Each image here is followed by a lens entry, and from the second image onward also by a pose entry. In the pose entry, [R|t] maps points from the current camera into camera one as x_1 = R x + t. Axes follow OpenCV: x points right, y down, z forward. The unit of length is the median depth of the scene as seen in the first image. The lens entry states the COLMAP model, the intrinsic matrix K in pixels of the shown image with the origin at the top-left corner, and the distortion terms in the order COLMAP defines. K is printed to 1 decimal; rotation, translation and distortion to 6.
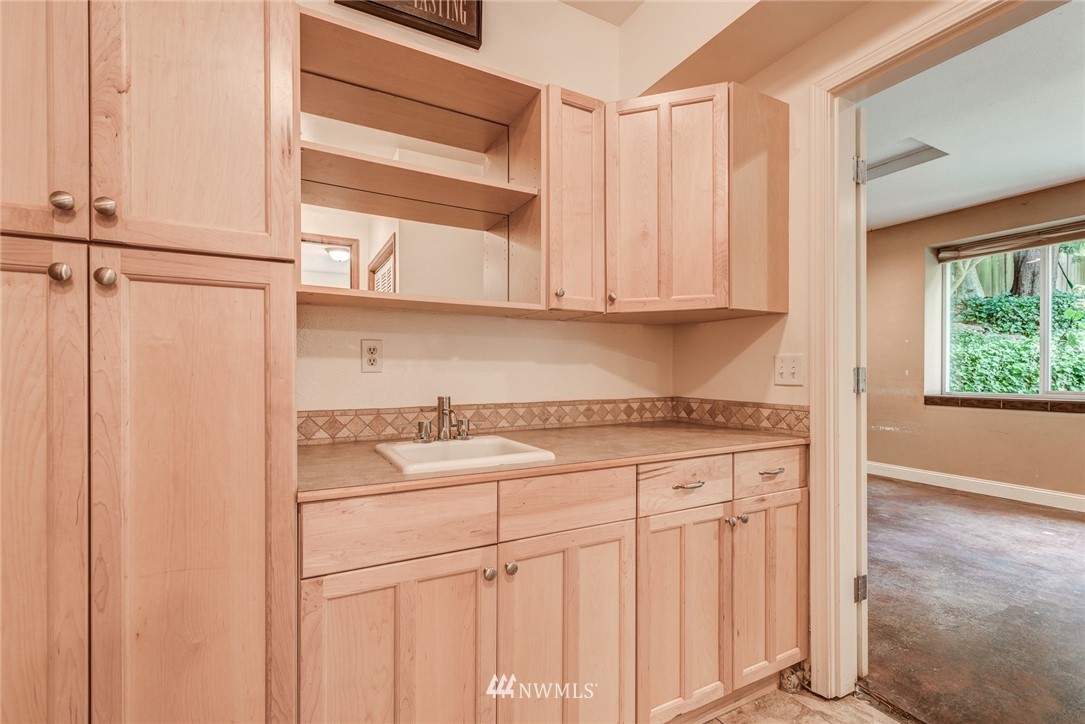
lens RADIAL K [[480.4, 0, 537.5], [0, 480.4, 368.0], [0, 0, 1]] dist [0.008087, -0.001659]
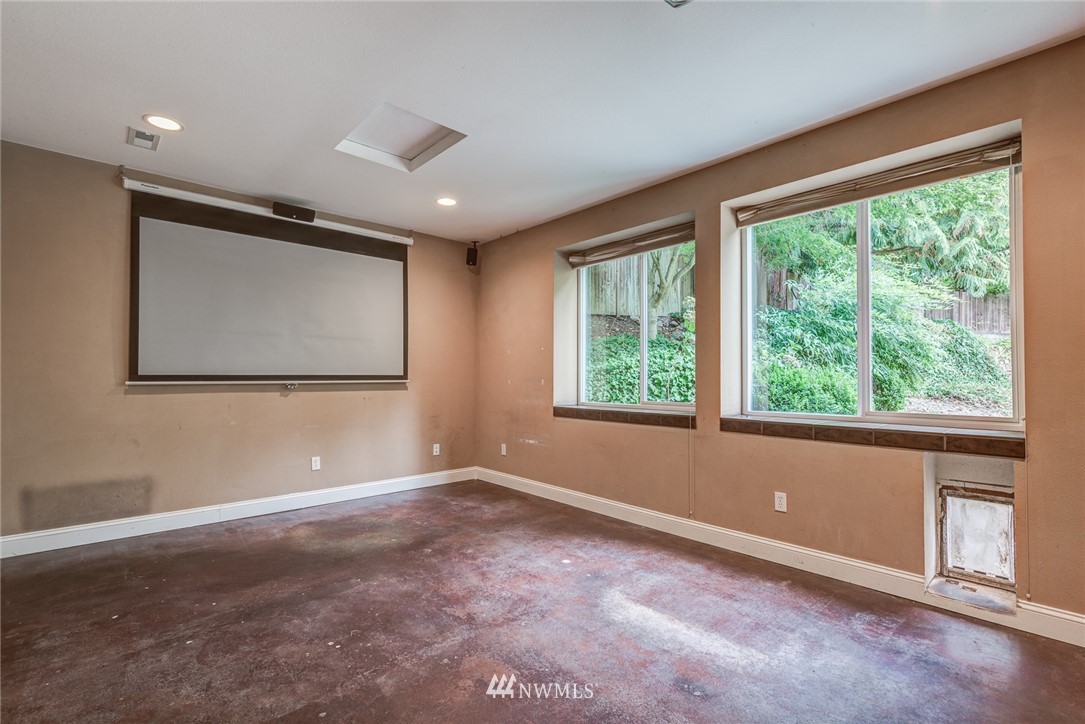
lens RADIAL K [[480.4, 0, 548.6], [0, 480.4, 366.4], [0, 0, 1]] dist [0.008087, -0.001659]
pose [[0.971247, 0.007642, 0.237952, 0.735858], [-0.007278, 0.999971, -0.002410, -0.026003], [-0.237964, 0.000609, 0.971274, 0.108744]]
